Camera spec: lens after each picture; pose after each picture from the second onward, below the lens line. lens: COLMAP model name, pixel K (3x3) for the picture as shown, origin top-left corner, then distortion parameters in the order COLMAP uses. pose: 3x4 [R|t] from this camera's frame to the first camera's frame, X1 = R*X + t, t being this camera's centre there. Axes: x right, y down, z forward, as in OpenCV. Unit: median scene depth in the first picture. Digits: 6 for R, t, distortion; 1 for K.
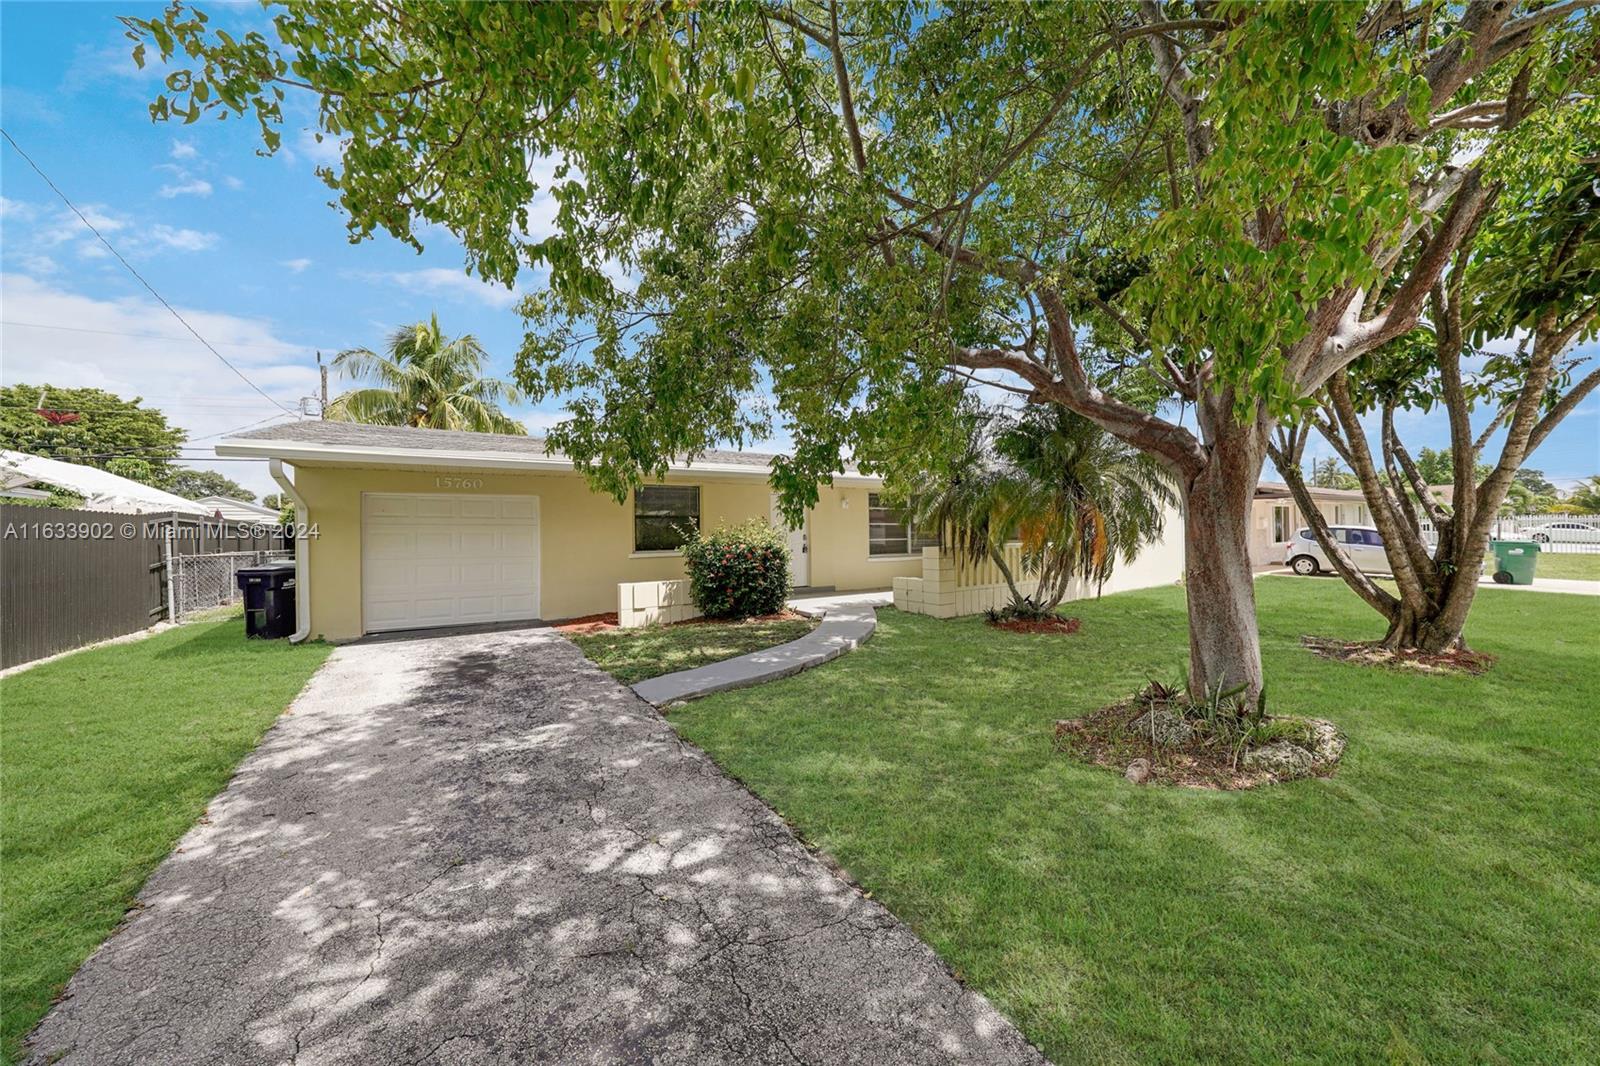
lens RADIAL K [[568.3, 0, 800.0], [0, 568.3, 533.0], [0, 0, 1]] dist [-0.014336, -0.000095]
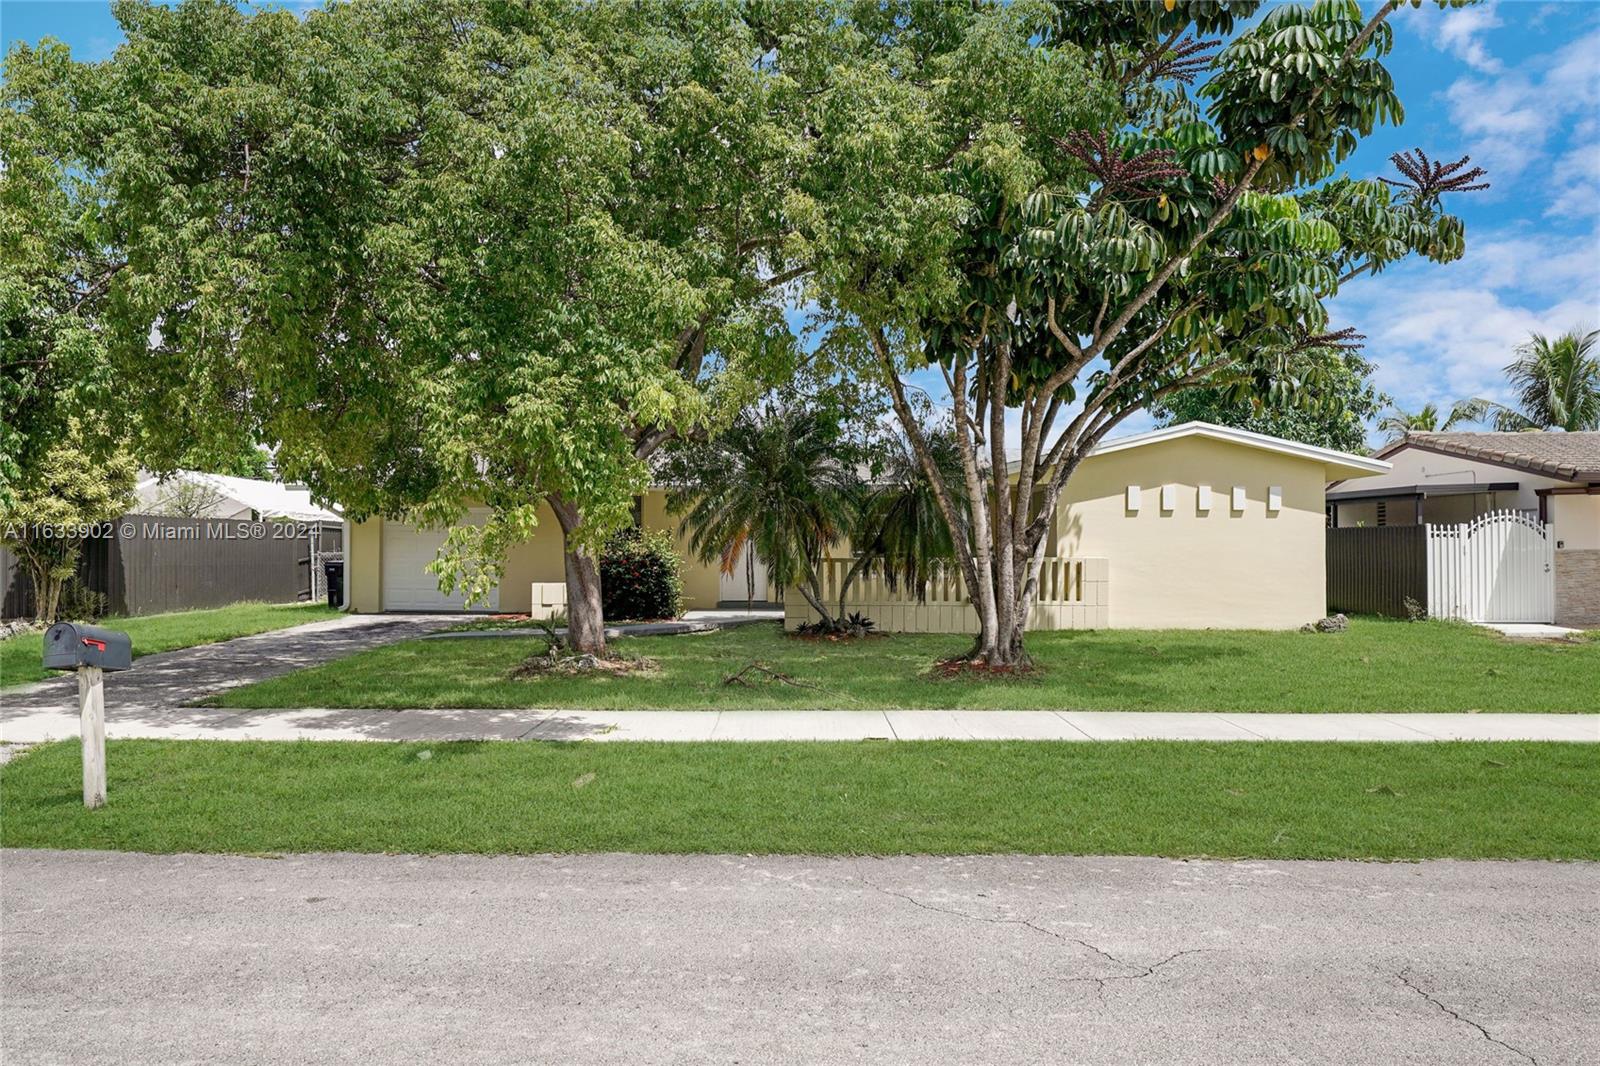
lens RADIAL K [[1117.0, 0, 800.0], [0, 1117.0, 533.0], [0, 0, 1]] dist [0.007622, 0.002124]
pose [[0.824135, 0.007888, -0.566338, 1.438985], [-0.014072, 0.999880, -0.006550, -0.006725], [0.566218, 0.013367, 0.824147, -0.605895]]
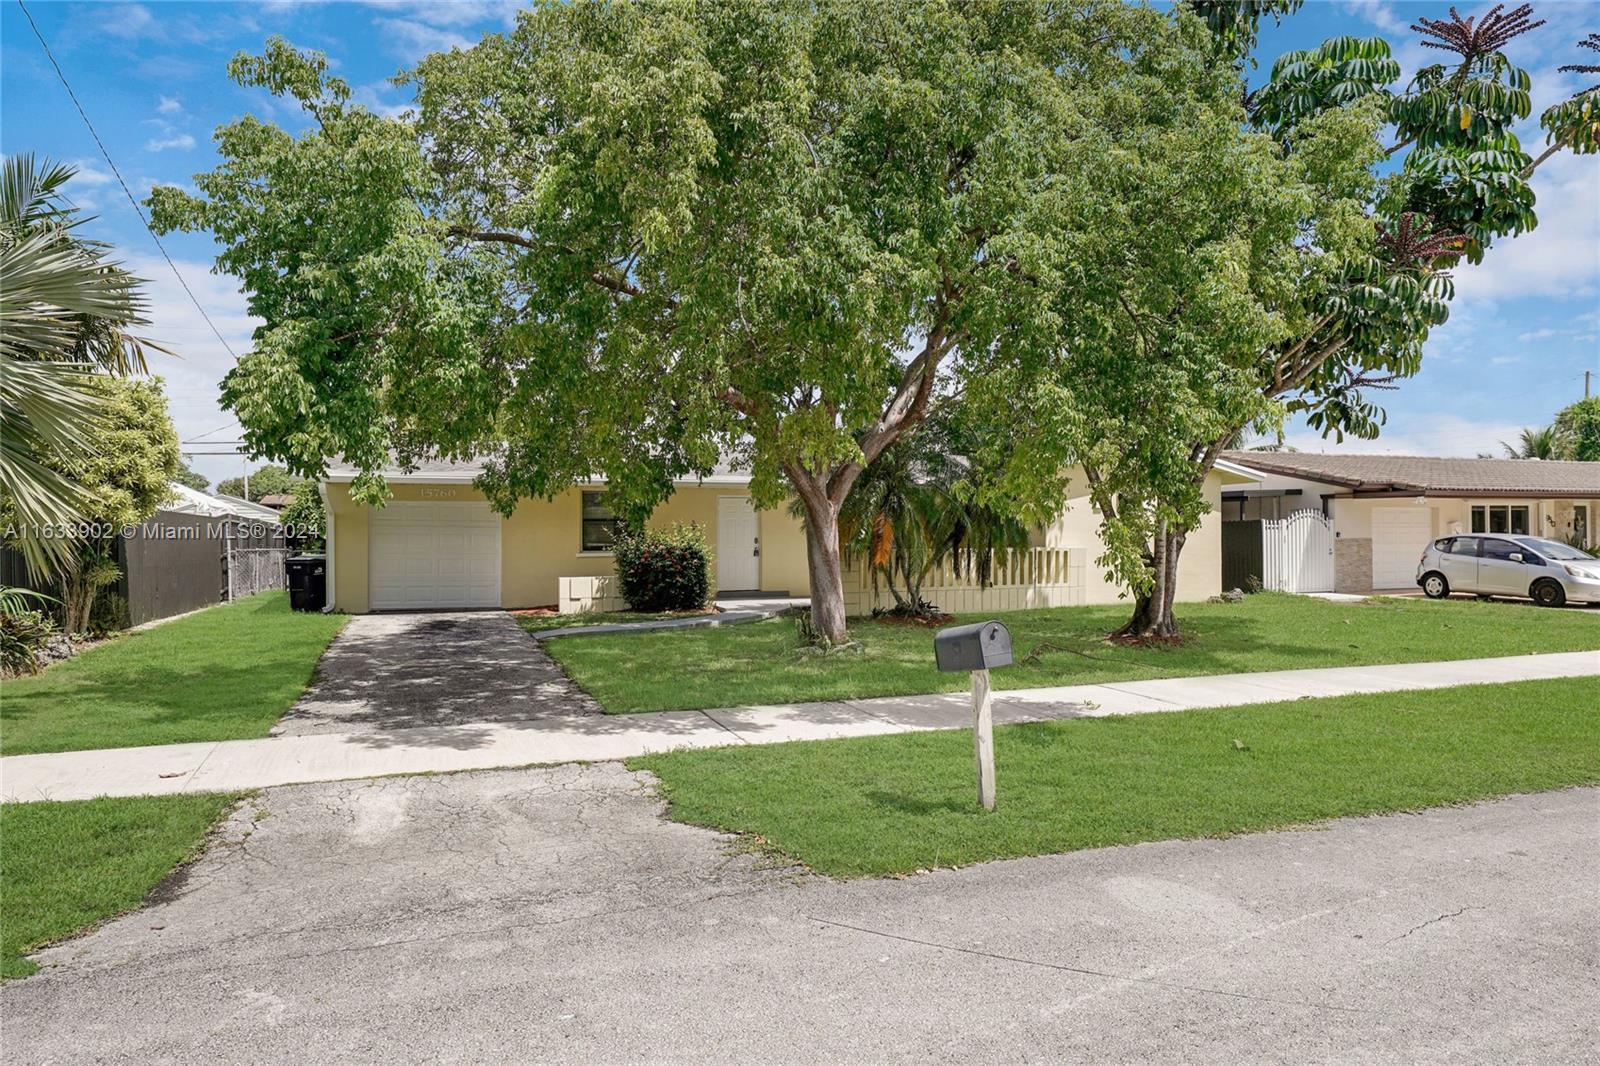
lens RADIAL K [[1010.2, 0, 796.4], [0, 1010.2, 560.7], [0, 0, 1]] dist [-0.000410, 0.000395]
pose [[0.974268, 0.013900, -0.224962, 0.628125], [-0.009147, 0.999713, 0.022156, 0.003396], [0.225205, -0.019529, 0.974116, -0.930294]]
